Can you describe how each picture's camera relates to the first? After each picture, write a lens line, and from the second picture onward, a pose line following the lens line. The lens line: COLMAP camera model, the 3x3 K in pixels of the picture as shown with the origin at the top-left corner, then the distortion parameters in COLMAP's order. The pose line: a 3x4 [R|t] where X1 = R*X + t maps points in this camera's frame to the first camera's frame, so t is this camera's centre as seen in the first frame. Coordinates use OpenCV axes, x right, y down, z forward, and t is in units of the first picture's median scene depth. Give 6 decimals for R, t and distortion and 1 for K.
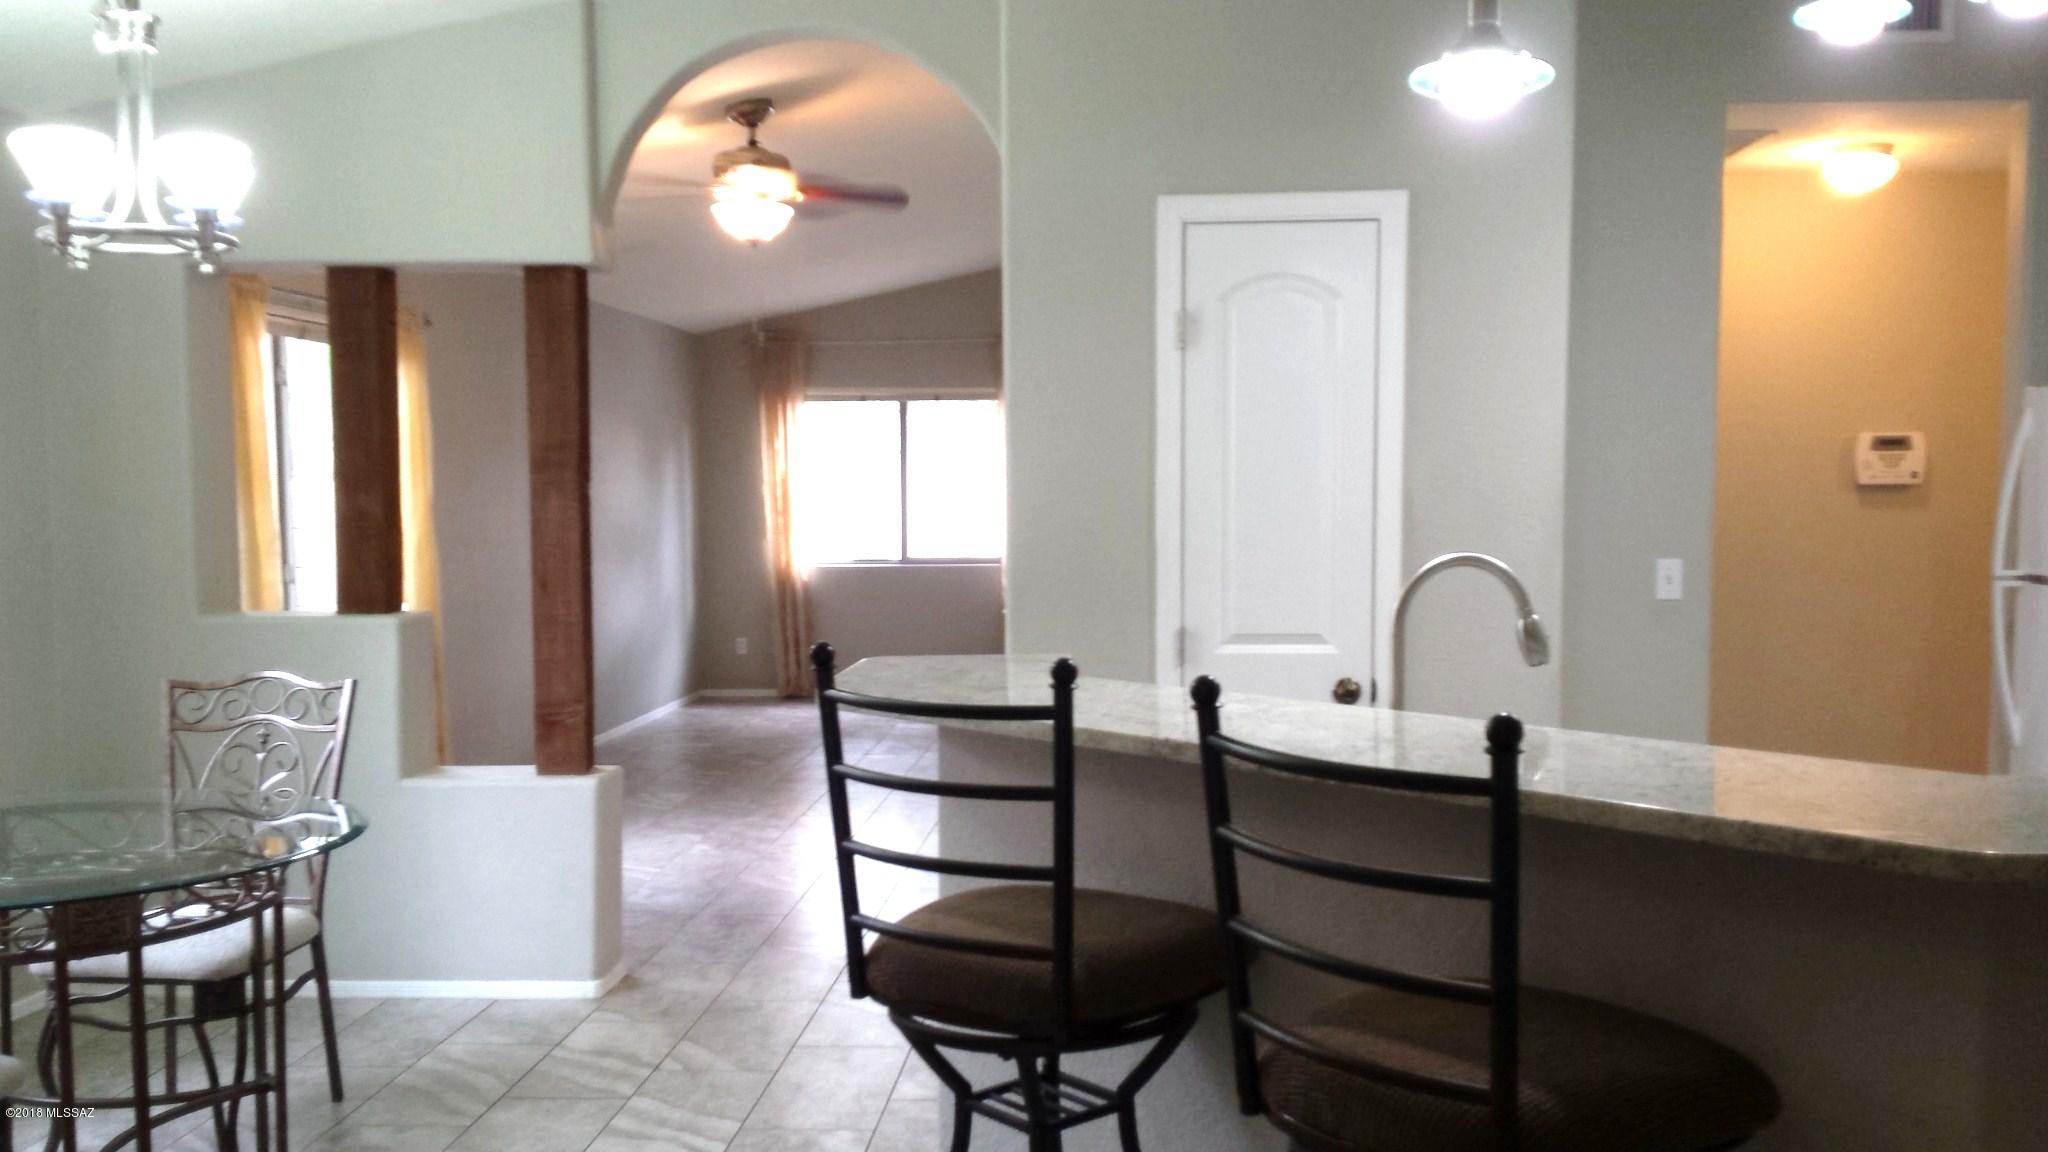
lens RADIAL K [[1843.7, 0, 1063.5], [0, 1843.7, 605.4], [0, 0, 1]] dist [0.151382, -0.300820]
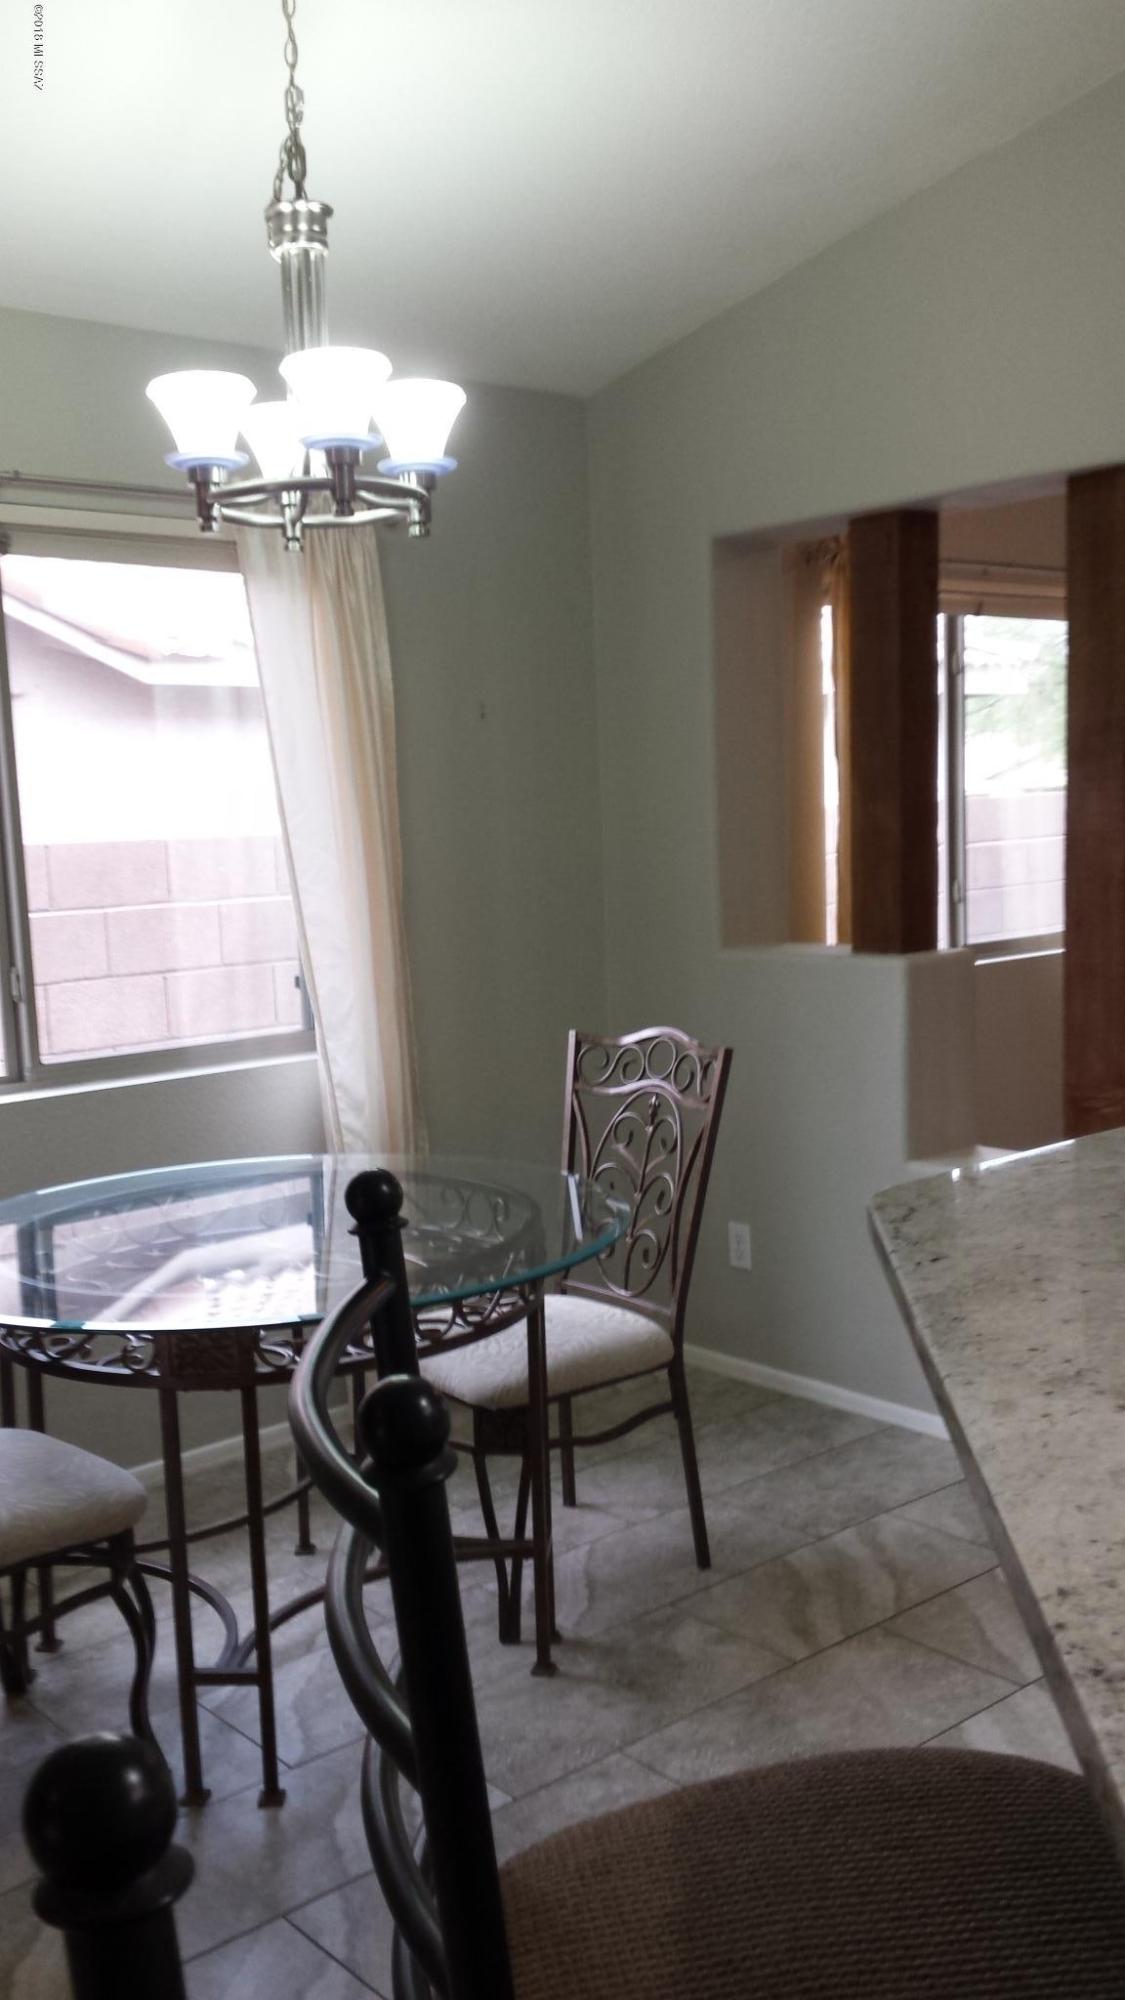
lens RADIAL K [[1800.5, 0, 519.8], [0, 1800.5, 1028.0], [0, 0, 1]] dist [0.151382, -0.300820]
pose [[0.681389, 0.060775, -0.729394, 0.106882], [-0.007944, 0.997102, 0.075660, -0.023458], [0.731878, -0.045759, 0.679897, 0.388562]]
